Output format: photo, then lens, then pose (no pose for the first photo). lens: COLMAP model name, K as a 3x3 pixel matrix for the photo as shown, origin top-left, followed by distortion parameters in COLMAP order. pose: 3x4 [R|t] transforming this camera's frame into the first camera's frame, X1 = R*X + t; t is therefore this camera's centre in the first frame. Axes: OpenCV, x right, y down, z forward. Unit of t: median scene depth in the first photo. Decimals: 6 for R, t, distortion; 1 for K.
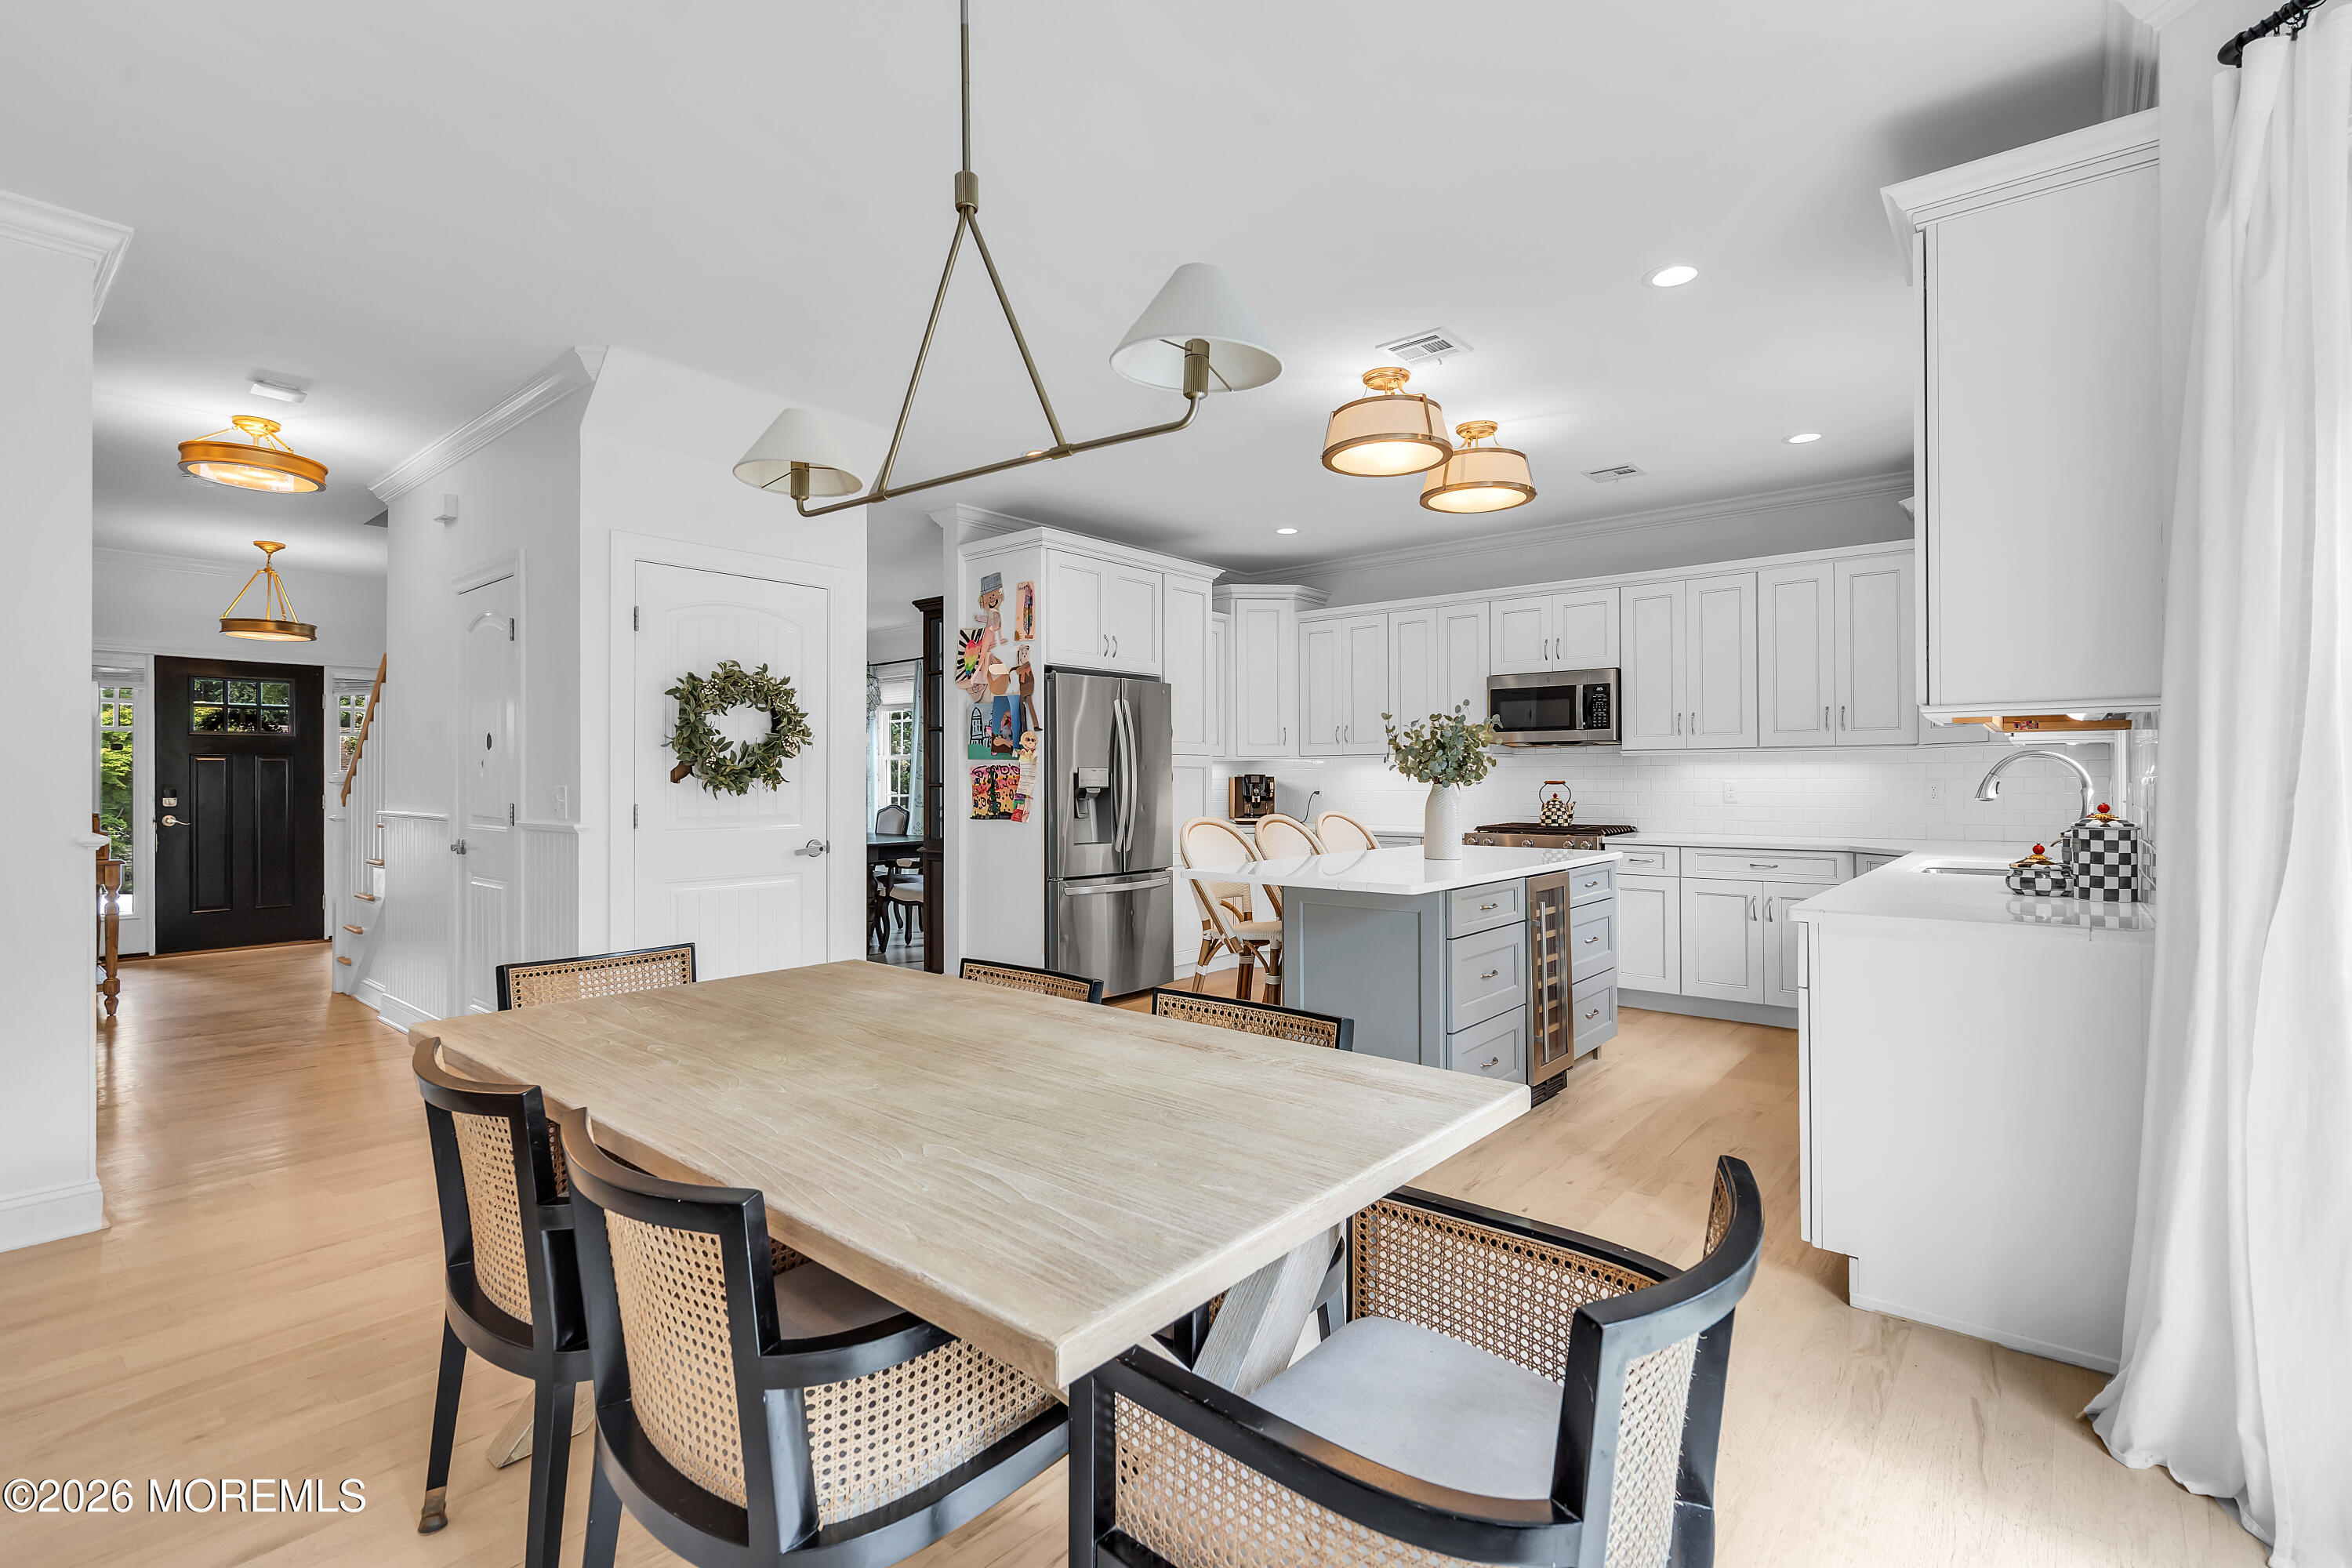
lens RADIAL K [[1071.1, 0, 1184.4], [0, 1071.1, 767.0], [0, 0, 1]] dist [-0.004549, 0.002221]
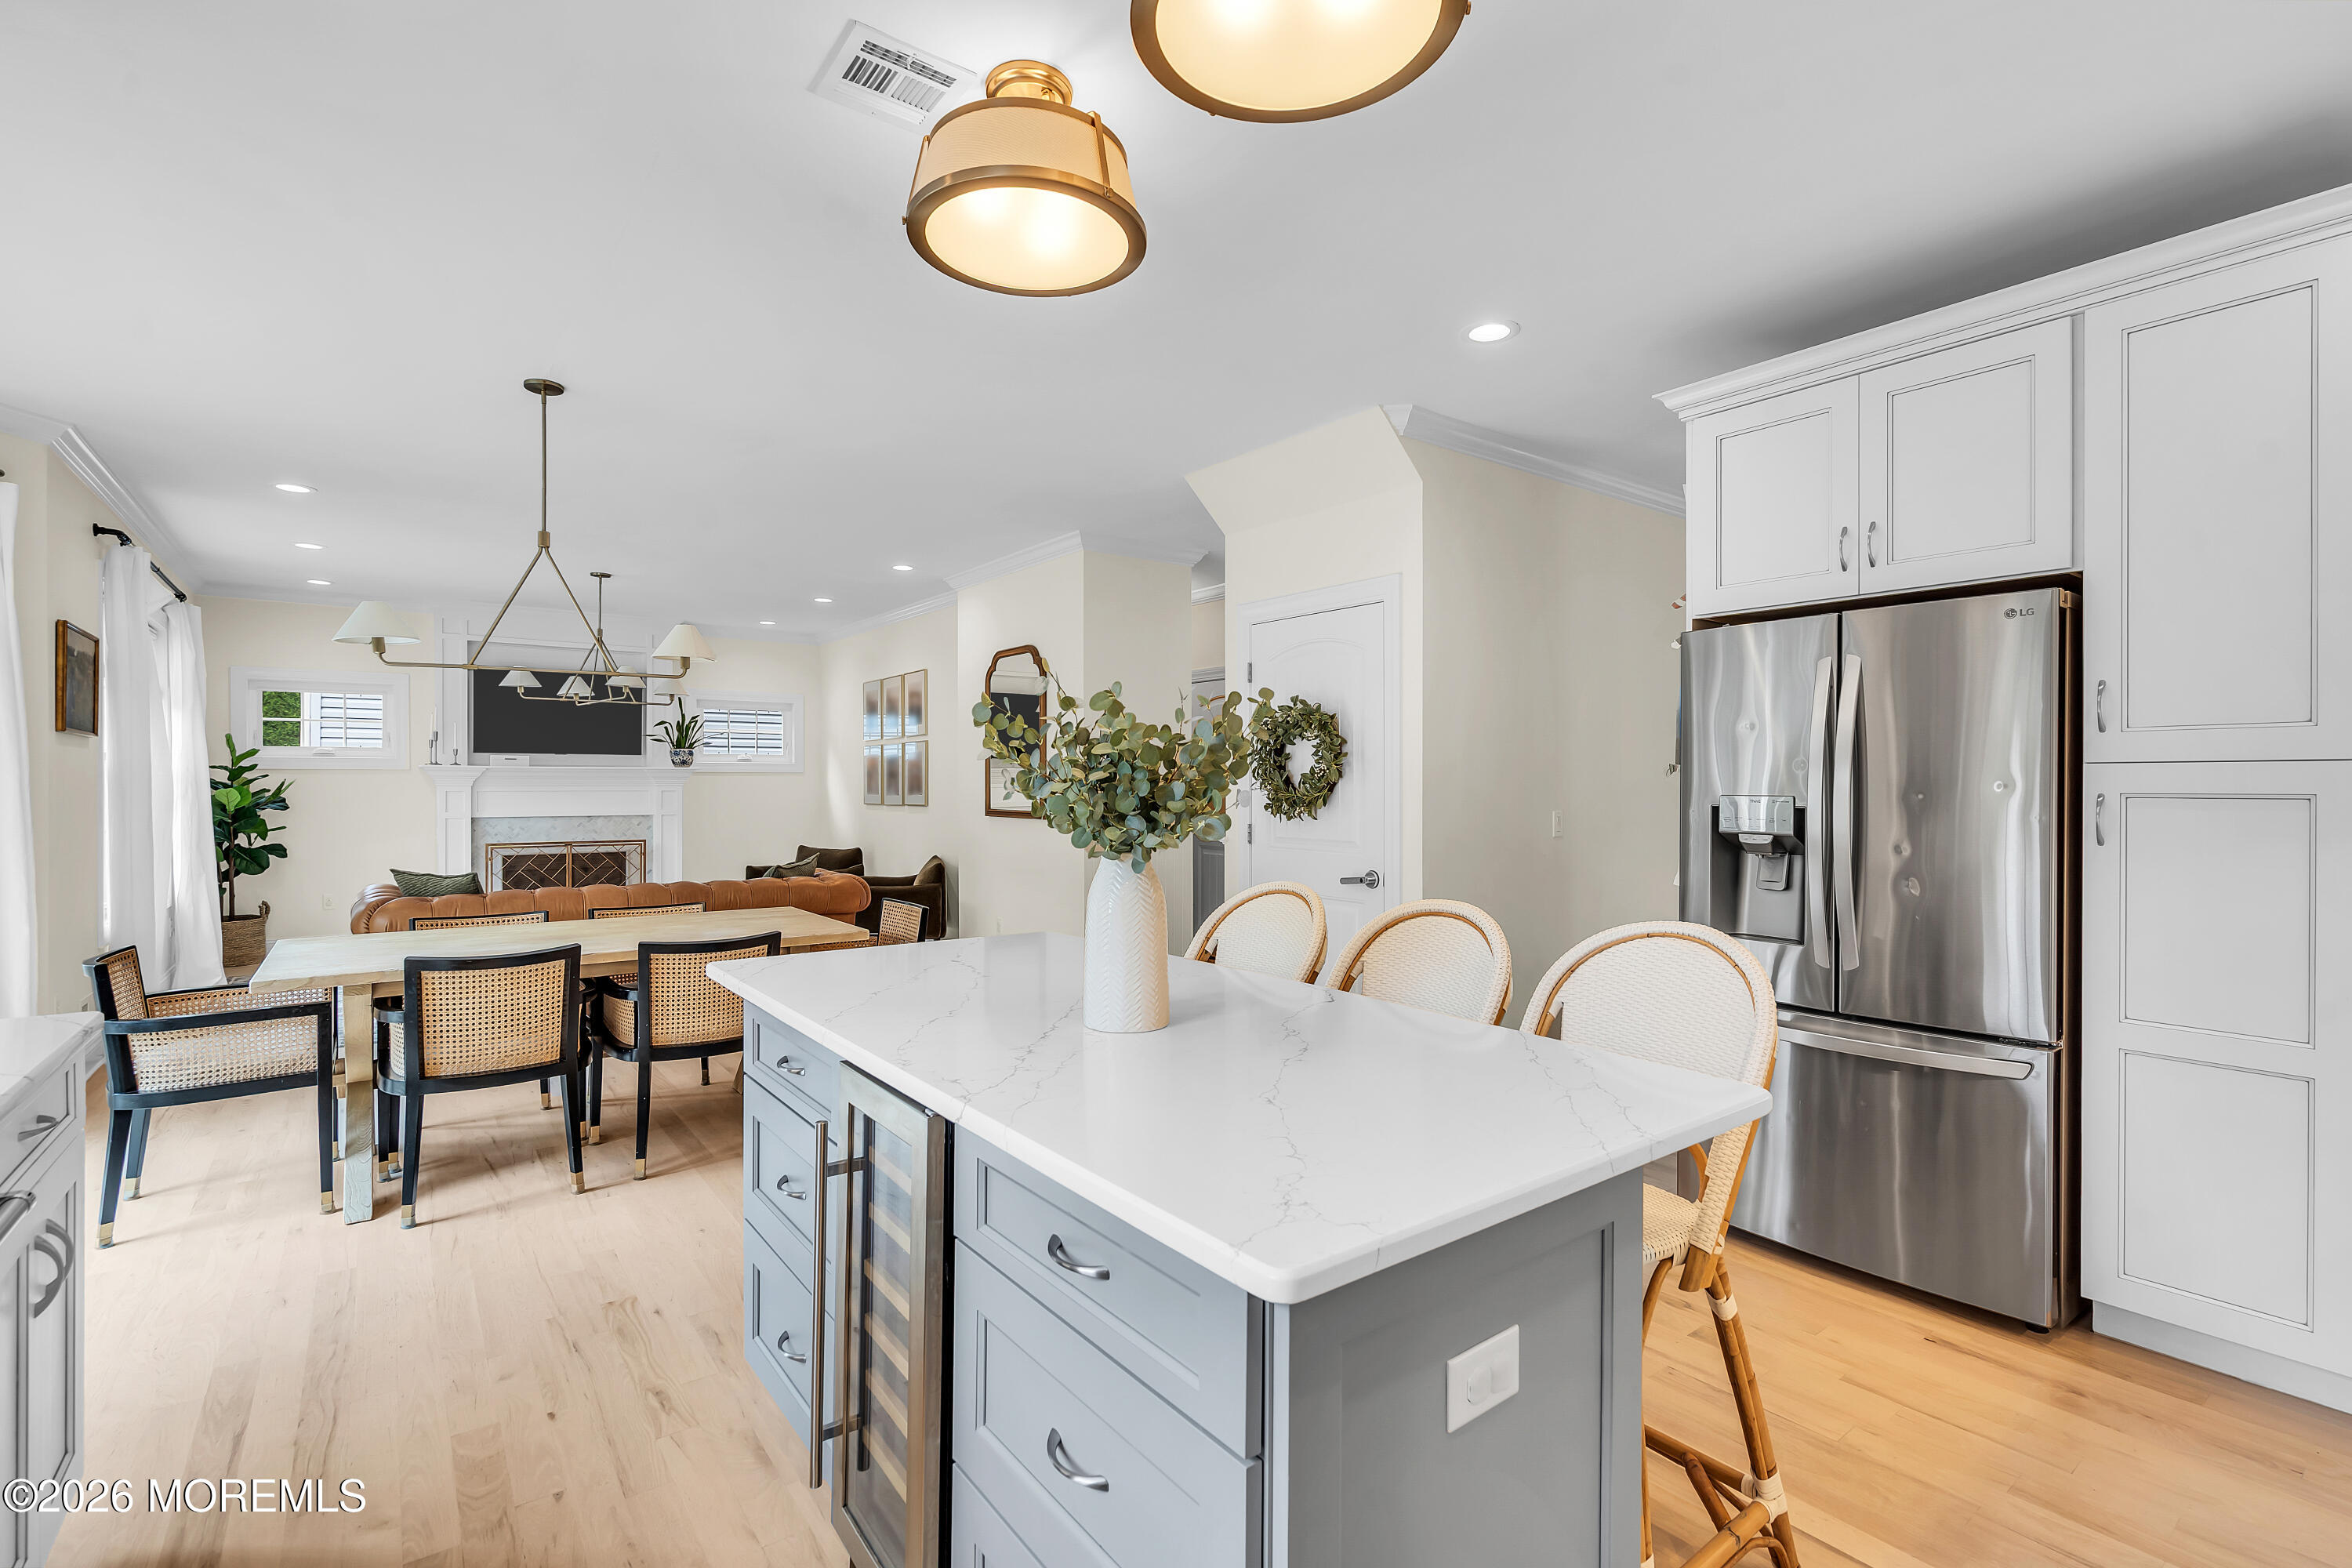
lens RADIAL K [[1071.1, 0, 1180.1], [0, 1071.1, 790.3], [0, 0, 1]] dist [-0.004549, 0.002221]
pose [[-0.222481, 0.008262, -0.974902, 0.524580], [0.009664, 0.999934, 0.006268, -0.008829], [0.974889, -0.008027, -0.222546, 0.878622]]
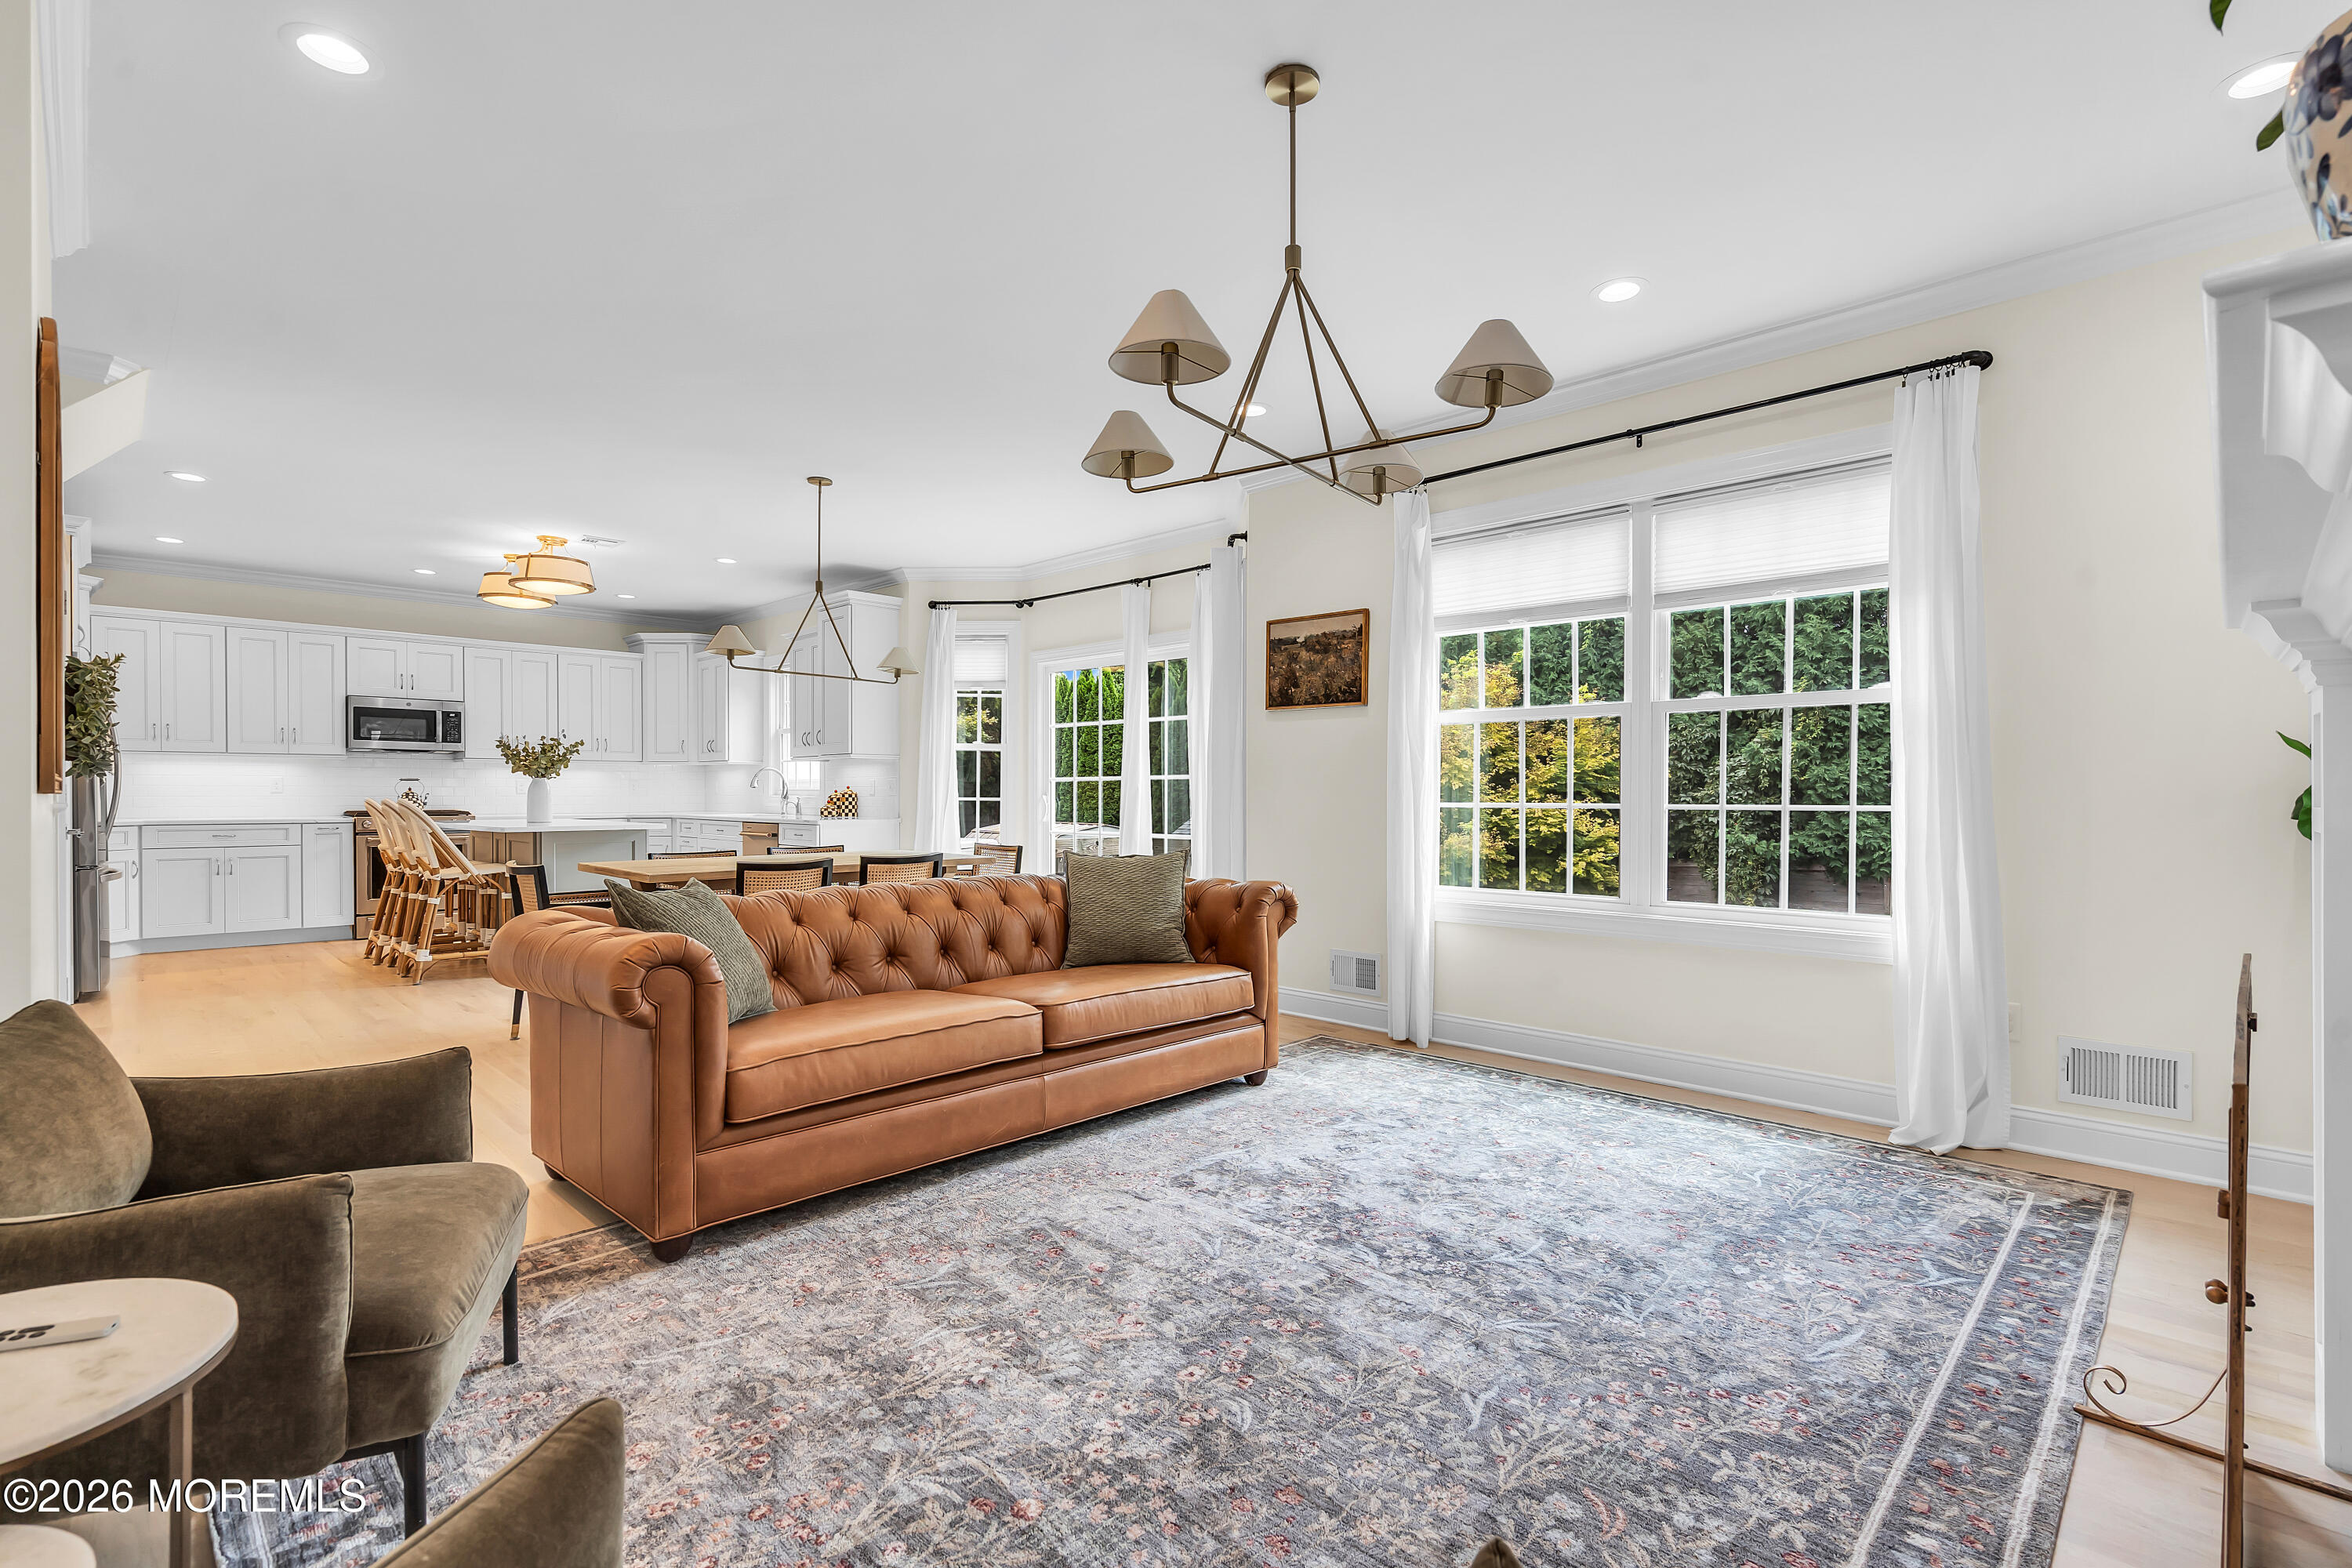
lens RADIAL K [[1071.1, 0, 1187.9], [0, 1071.1, 799.9], [0, 0, 1]] dist [-0.004549, 0.002221]
pose [[0.076539, -0.004447, 0.997057, -1.066730], [-0.013390, 0.999895, 0.005488, 0.022058], [-0.996977, -0.013770, 0.076471, -0.112910]]
